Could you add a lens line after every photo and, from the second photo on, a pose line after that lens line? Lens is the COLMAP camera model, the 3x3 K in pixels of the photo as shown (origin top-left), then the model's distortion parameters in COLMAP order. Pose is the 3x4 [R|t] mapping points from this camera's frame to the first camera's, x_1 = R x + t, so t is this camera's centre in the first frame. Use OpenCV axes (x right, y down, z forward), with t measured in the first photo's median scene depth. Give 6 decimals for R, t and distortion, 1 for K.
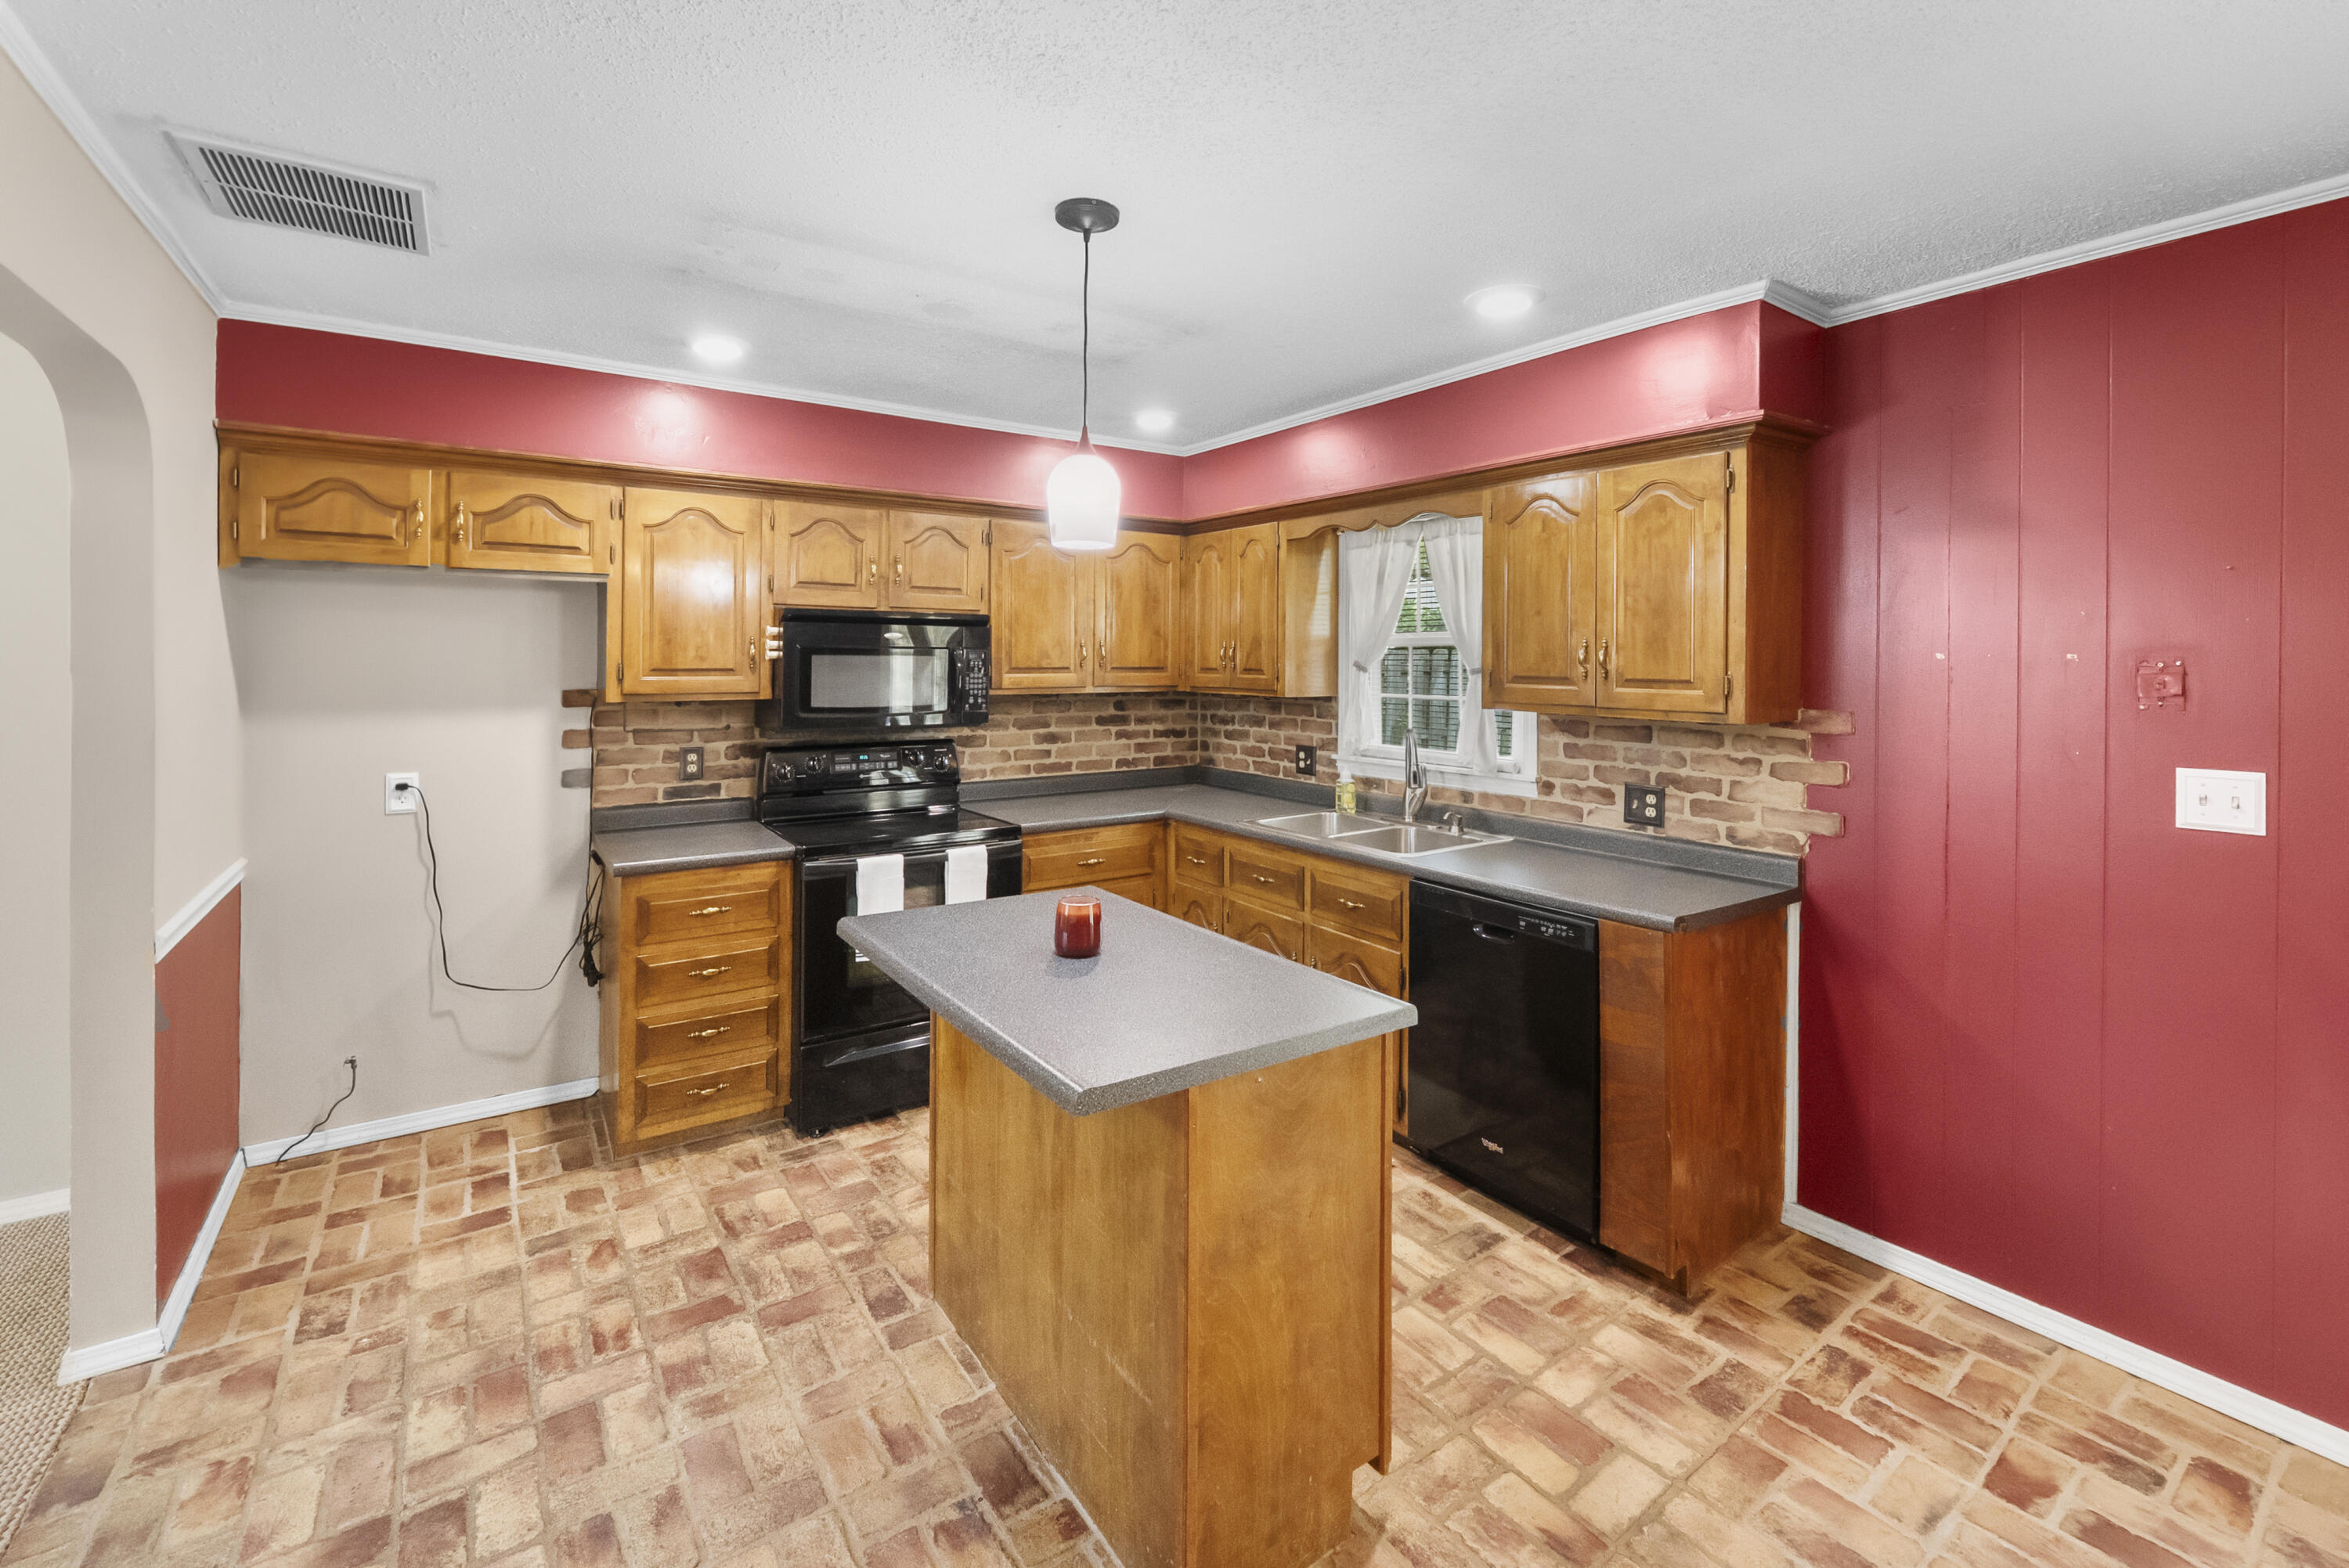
lens RADIAL K [[997.5, 0, 1163.7], [0, 997.5, 662.9], [0, 0, 1]] dist [-0.001928, -0.000472]
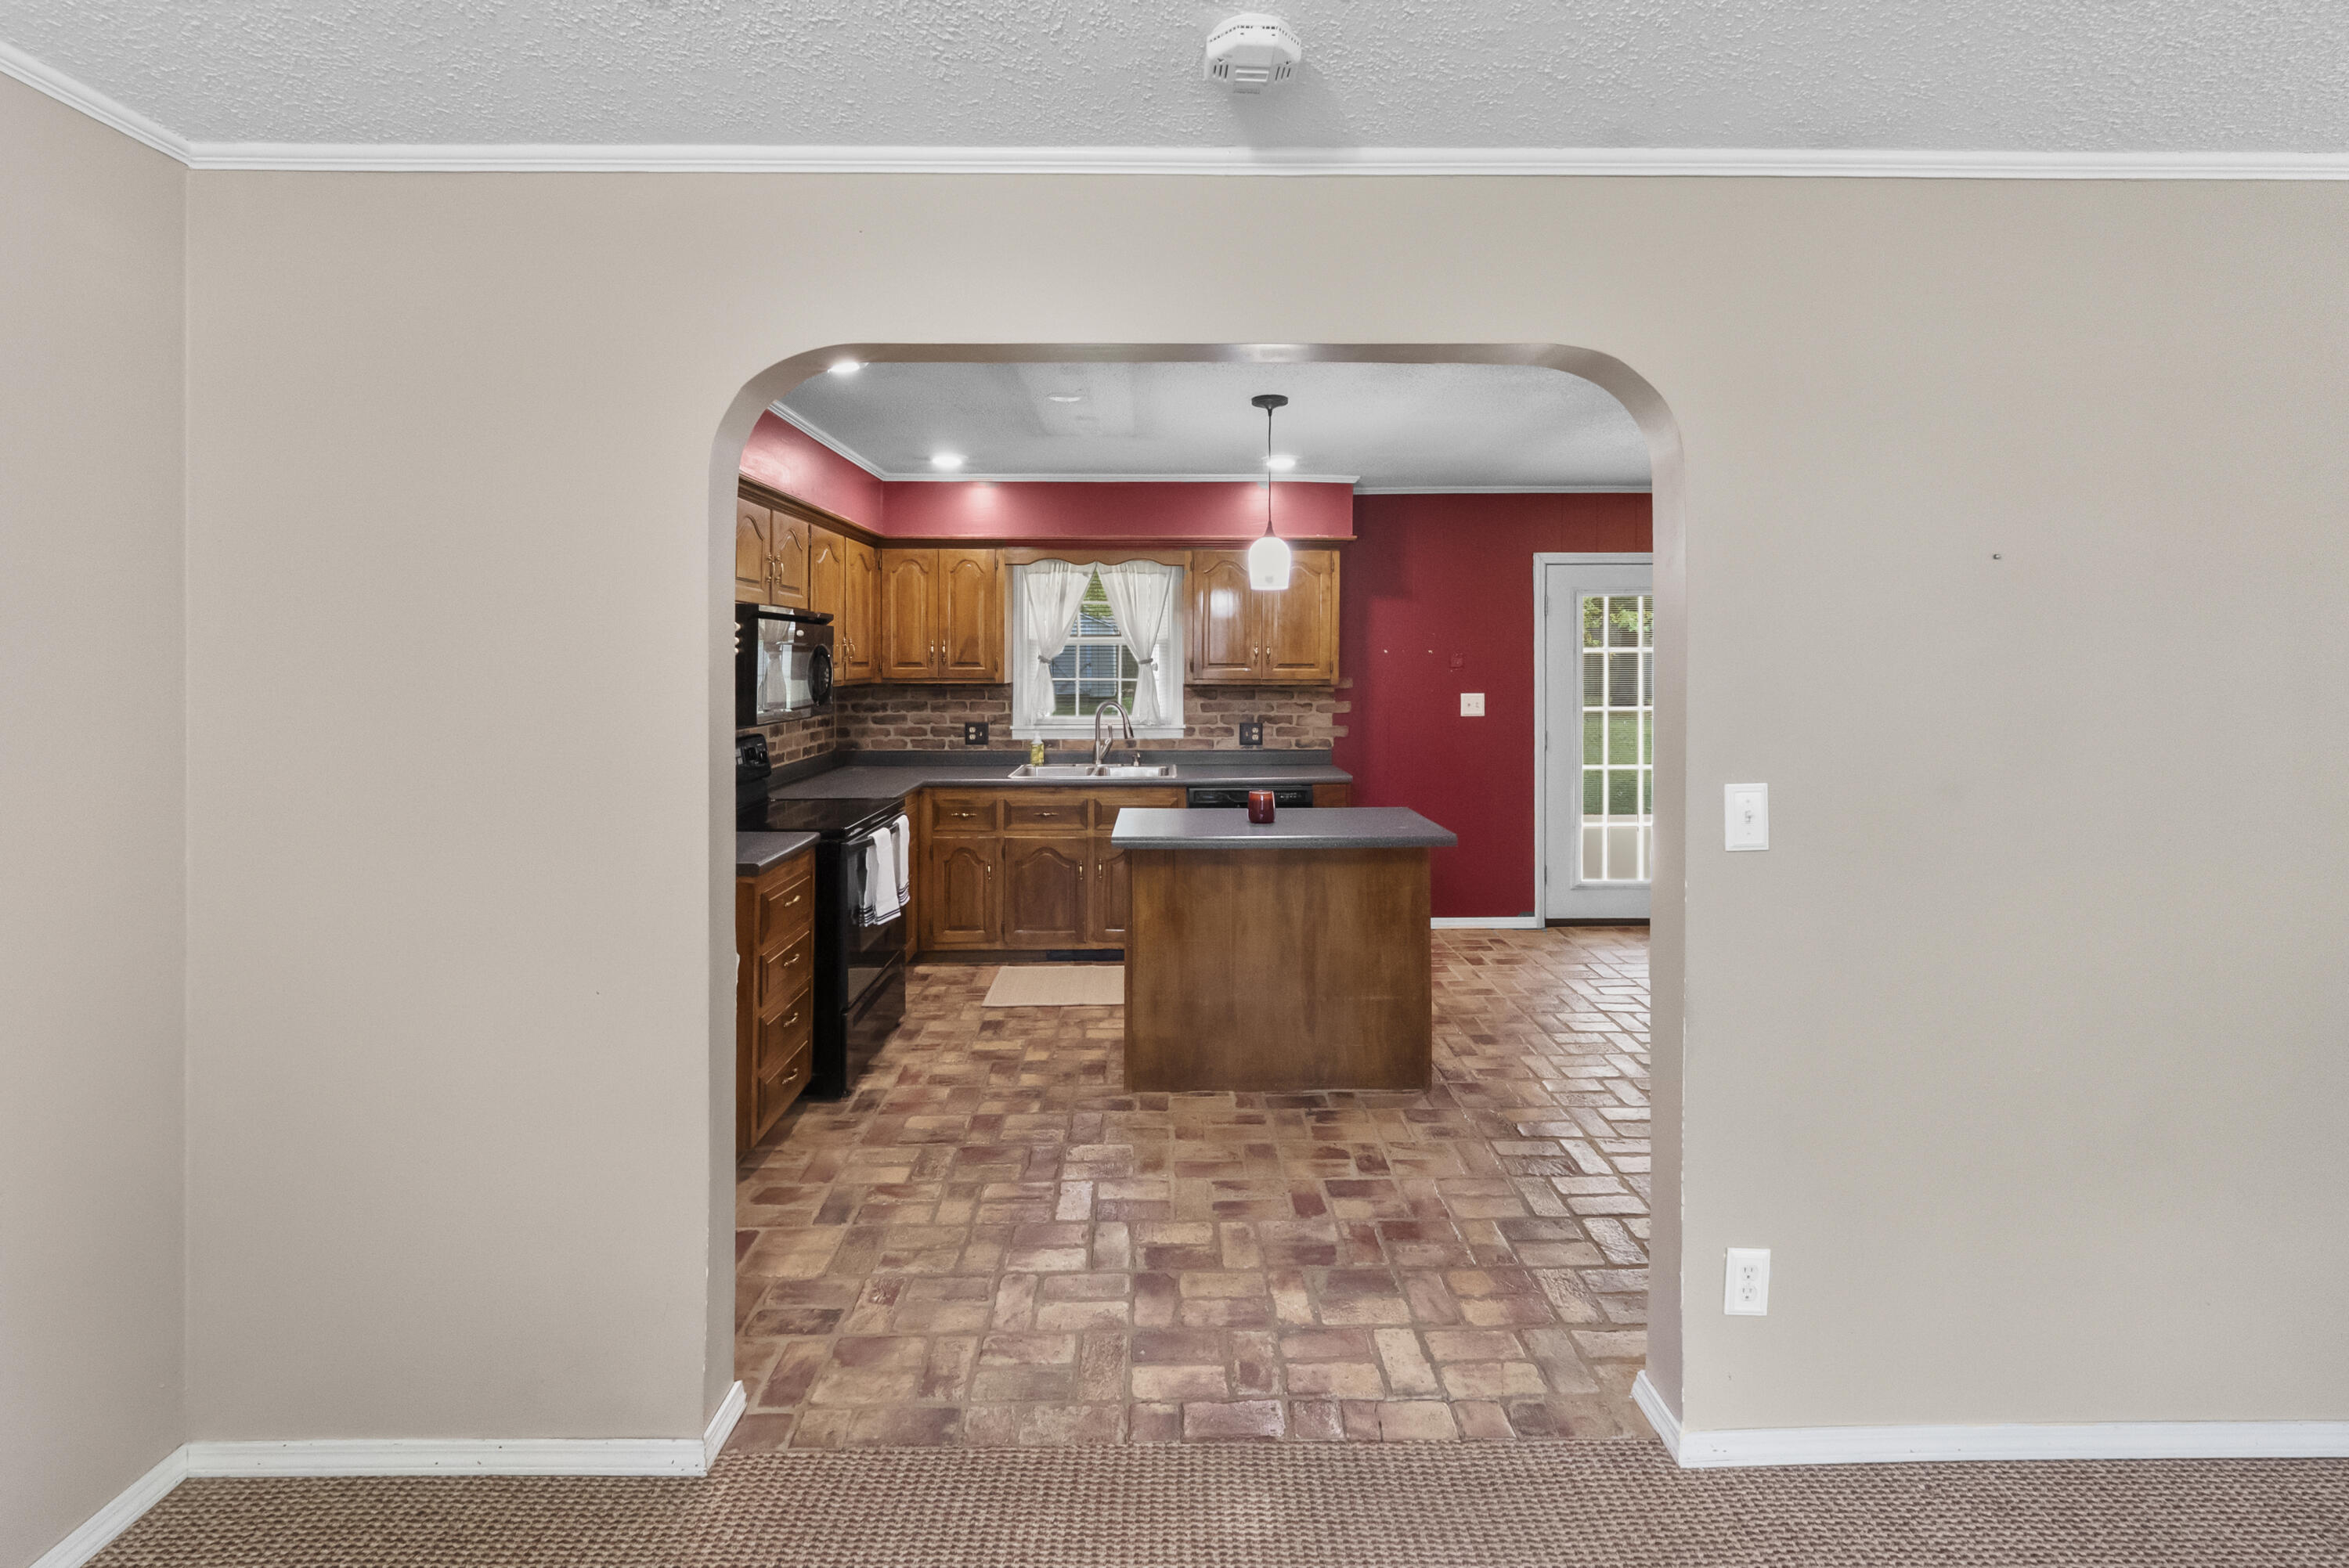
lens RADIAL K [[991.5, 0, 1174.5], [0, 991.5, 663.2], [0, 0, 1]] dist [-0.000127, 0.000031]
pose [[0.560184, -0.008156, 0.828328, -1.031783], [0.007891, 0.999959, 0.004510, 0.004887], [-0.828331, 0.004010, 0.560225, 0.102106]]
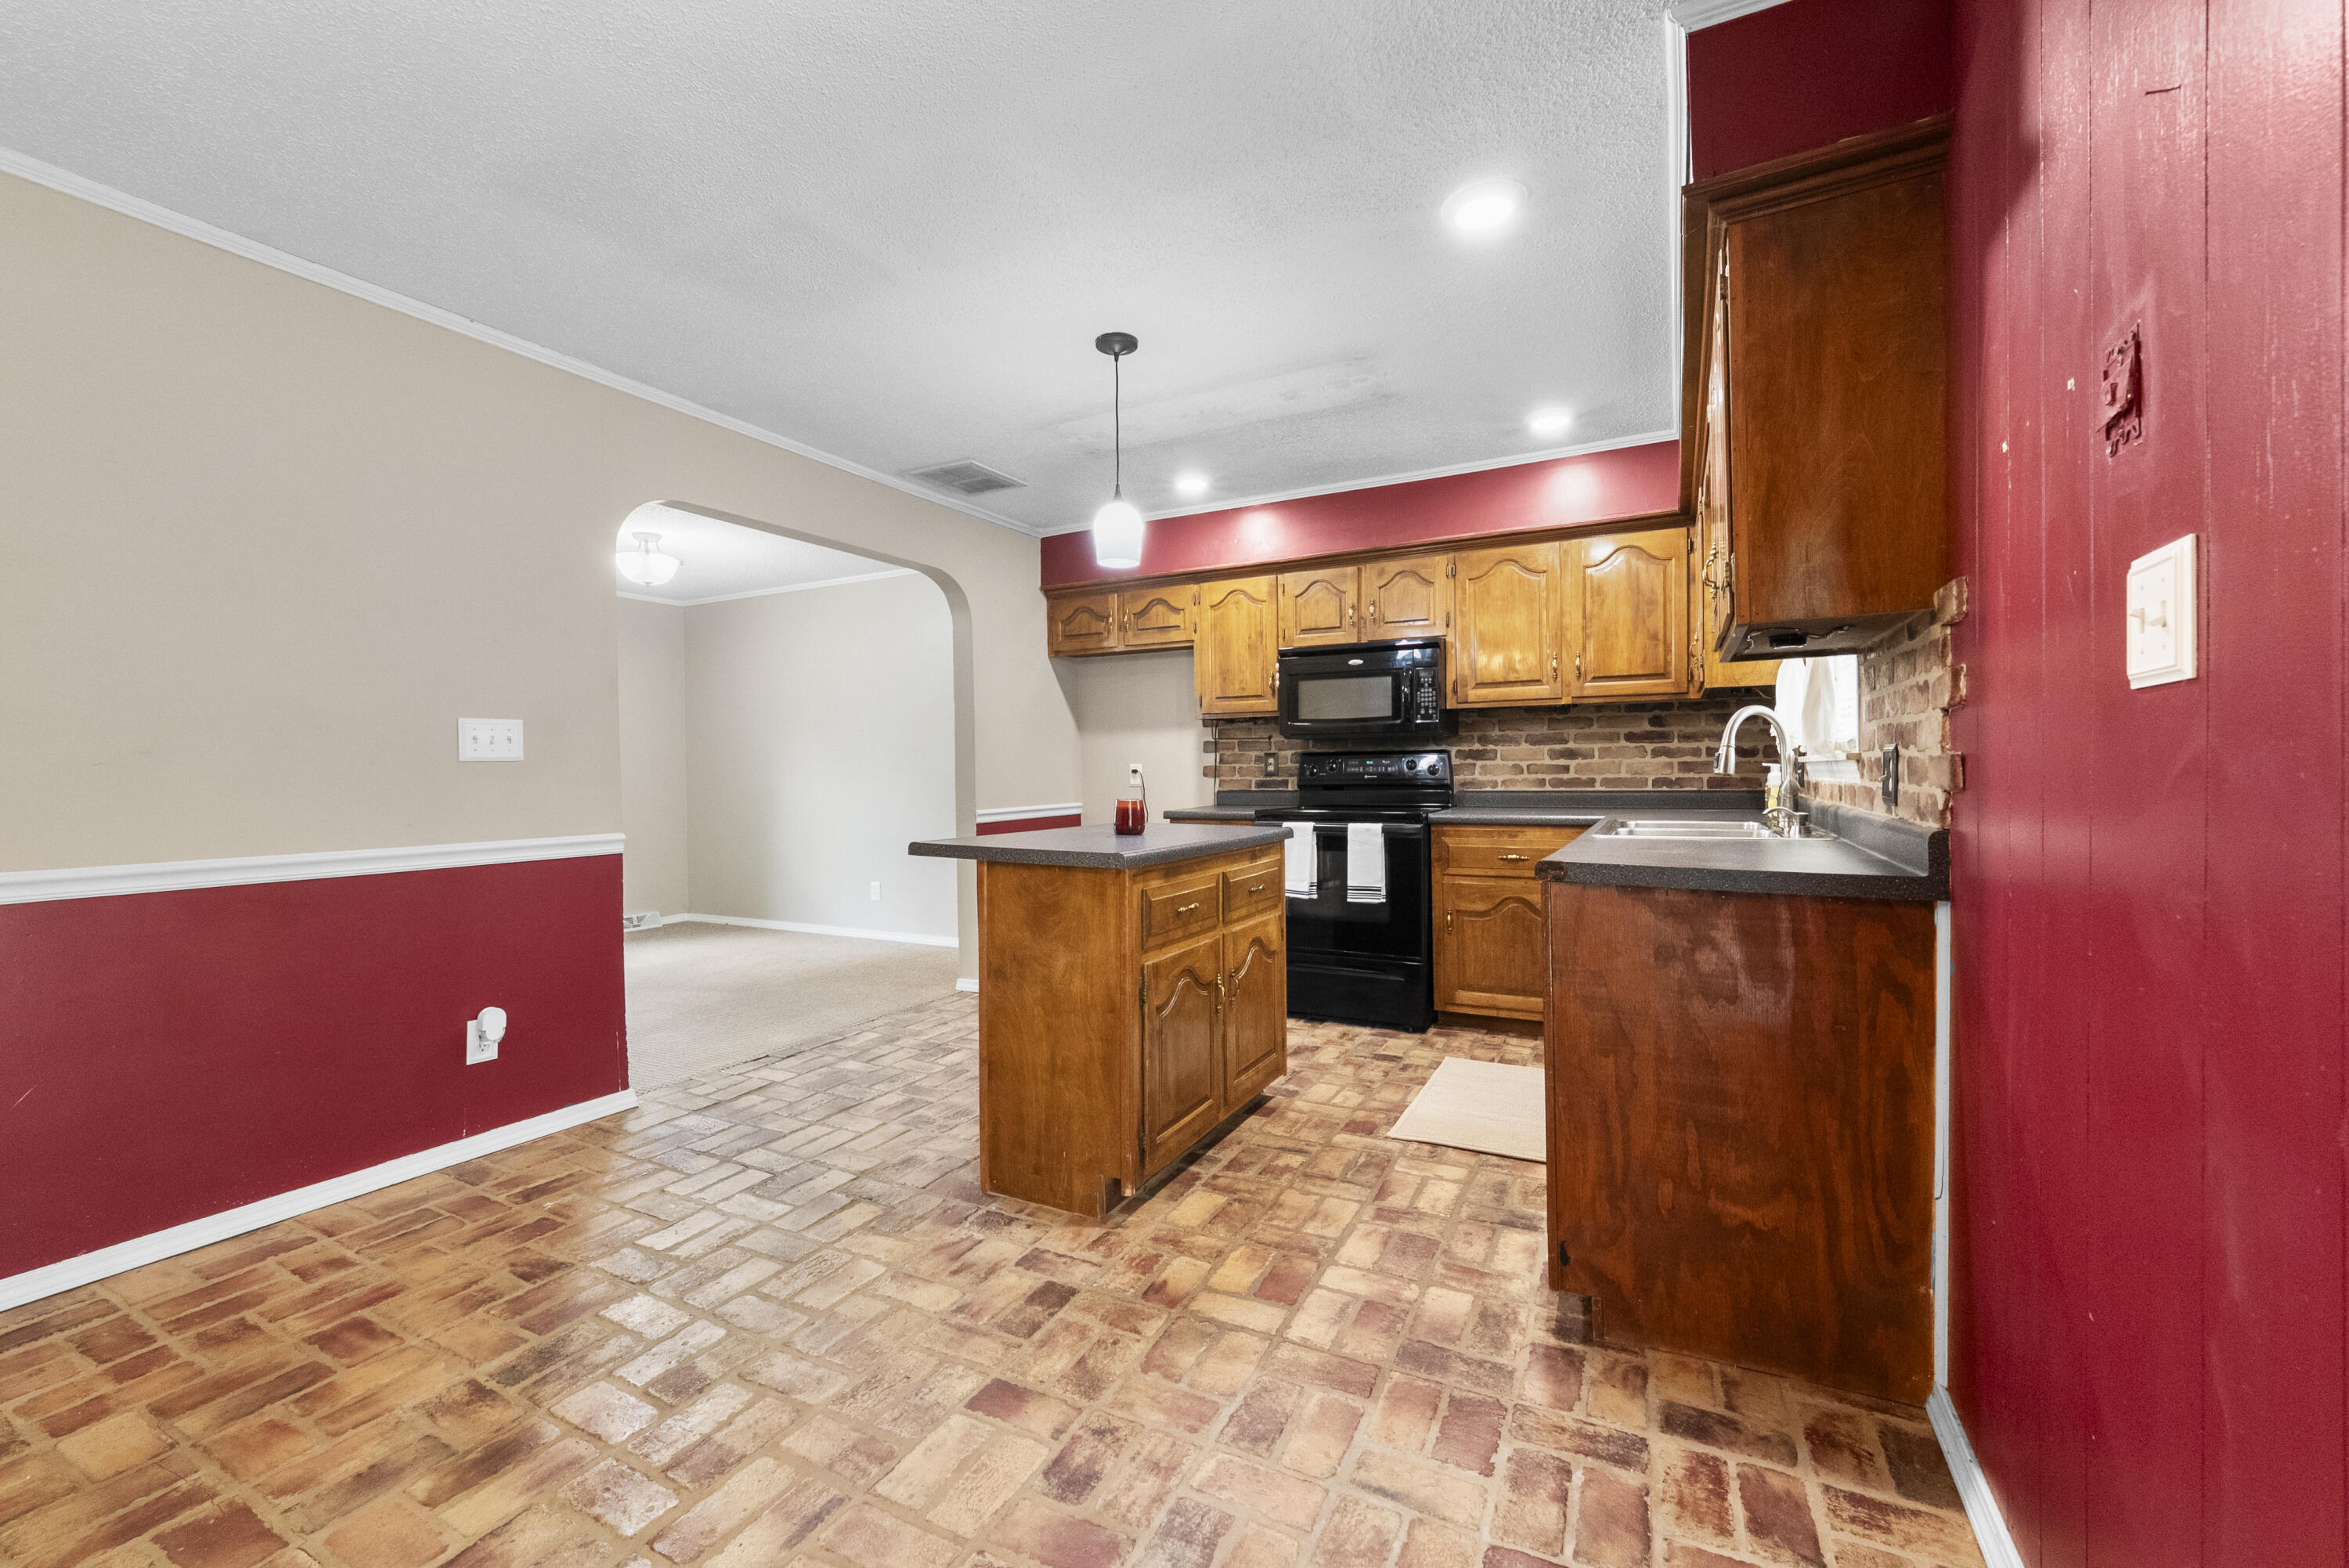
lens RADIAL K [[944.6, 0, 1172.3], [0, 944.6, 781.5], [0, 0, 1]] dist [-0.001403, -0.000163]
pose [[0.464338, 0.001190, -0.885657, 0.783527], [0.010454, 0.999922, 0.006825, 0.129737], [0.885596, -0.012428, 0.464290, 0.255363]]
